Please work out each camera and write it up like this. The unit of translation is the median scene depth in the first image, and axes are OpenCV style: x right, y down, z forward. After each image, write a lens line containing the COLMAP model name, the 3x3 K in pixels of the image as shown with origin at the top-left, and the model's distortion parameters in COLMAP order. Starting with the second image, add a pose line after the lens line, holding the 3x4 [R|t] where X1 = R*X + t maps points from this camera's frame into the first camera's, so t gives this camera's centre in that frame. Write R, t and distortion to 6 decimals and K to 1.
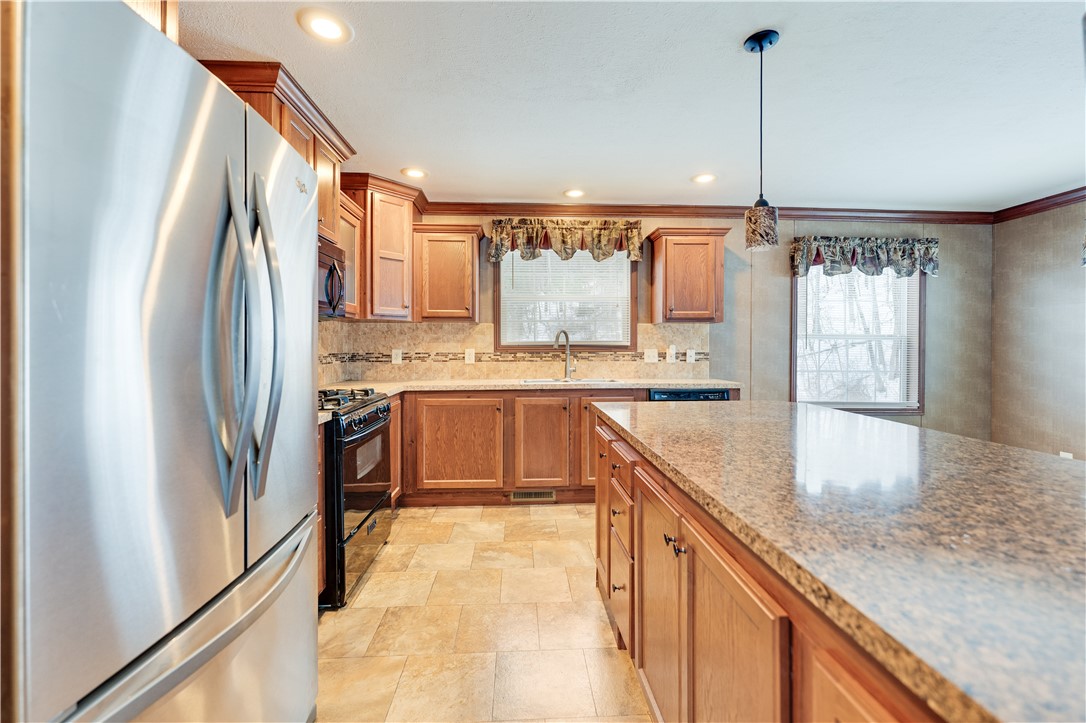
lens RADIAL K [[471.0, 0, 543.7], [0, 471.0, 344.3], [0, 0, 1]] dist [0.007357, -0.000585]
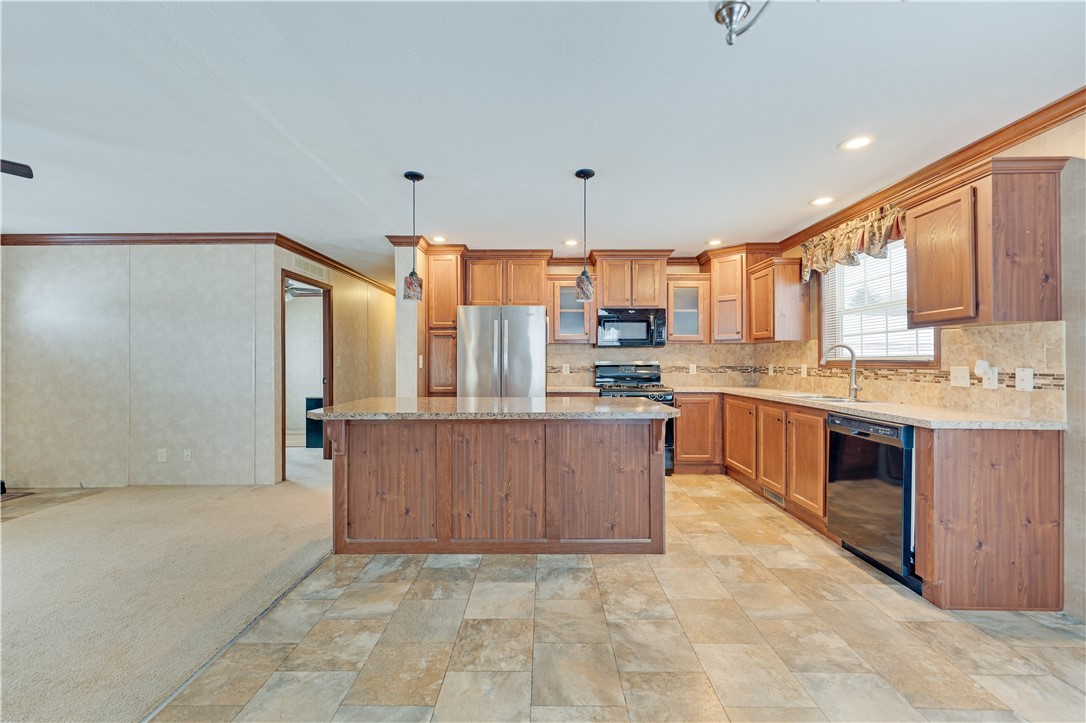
lens RADIAL K [[444.8, 0, 536.6], [0, 444.8, 358.5], [0, 0, 1]] dist [-0.001446, 0.000950]
pose [[-0.074081, -0.004661, -0.997241, 0.919299], [0.004710, 0.999976, -0.005023, -0.000974], [0.997241, -0.005069, -0.074058, 0.450369]]
